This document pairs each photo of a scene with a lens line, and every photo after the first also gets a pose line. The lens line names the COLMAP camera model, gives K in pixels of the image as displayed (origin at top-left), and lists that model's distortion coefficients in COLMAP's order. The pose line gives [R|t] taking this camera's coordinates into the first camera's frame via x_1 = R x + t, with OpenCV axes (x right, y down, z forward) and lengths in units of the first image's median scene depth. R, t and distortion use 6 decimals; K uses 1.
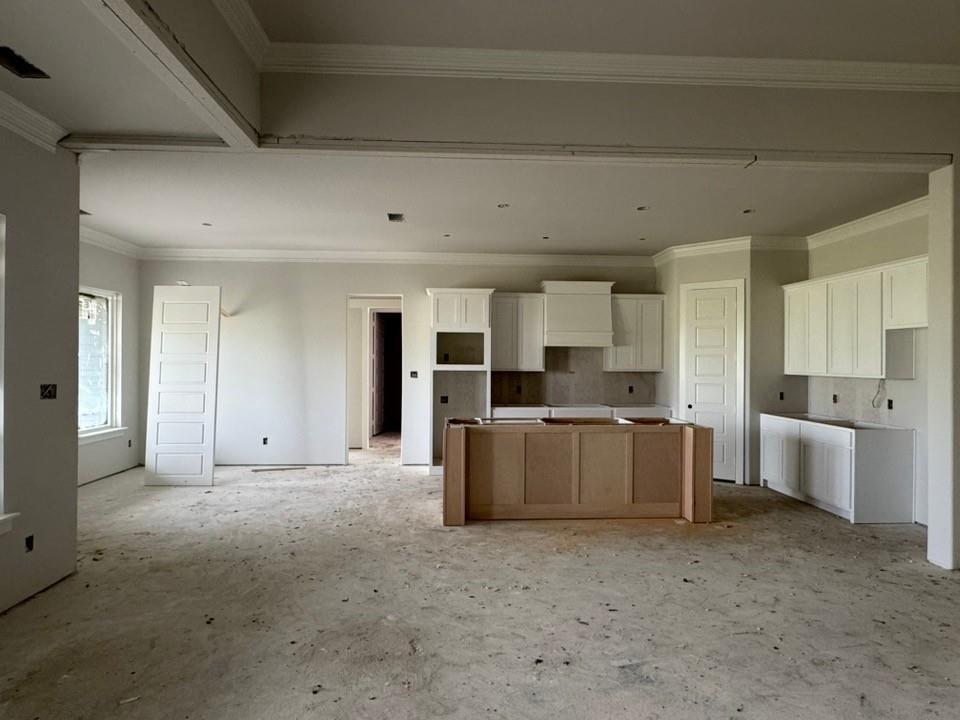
lens RADIAL K [[562.5, 0, 484.1], [0, 562.5, 362.3], [0, 0, 1]] dist [0.004324, -0.001865]
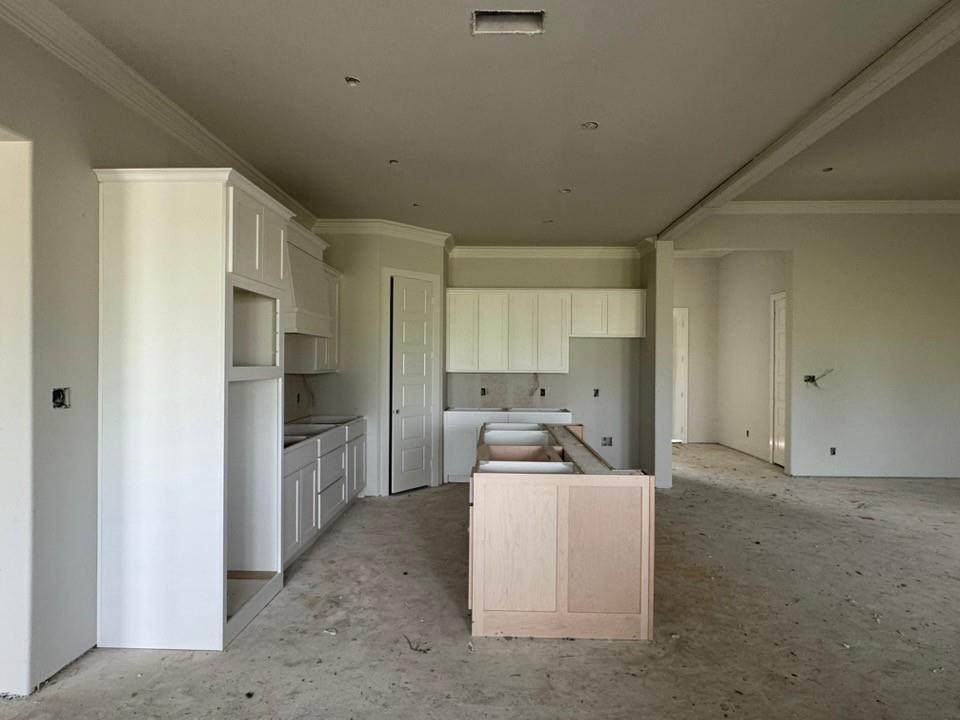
lens RADIAL K [[562.5, 0, 484.1], [0, 562.5, 362.3], [0, 0, 1]] dist [0.004324, -0.001865]
pose [[0.075348, -0.000391, 0.997157, -0.852601], [-0.002785, 0.999996, 0.000603, 0.005139], [-0.997153, -0.002822, 0.075346, 1.449209]]
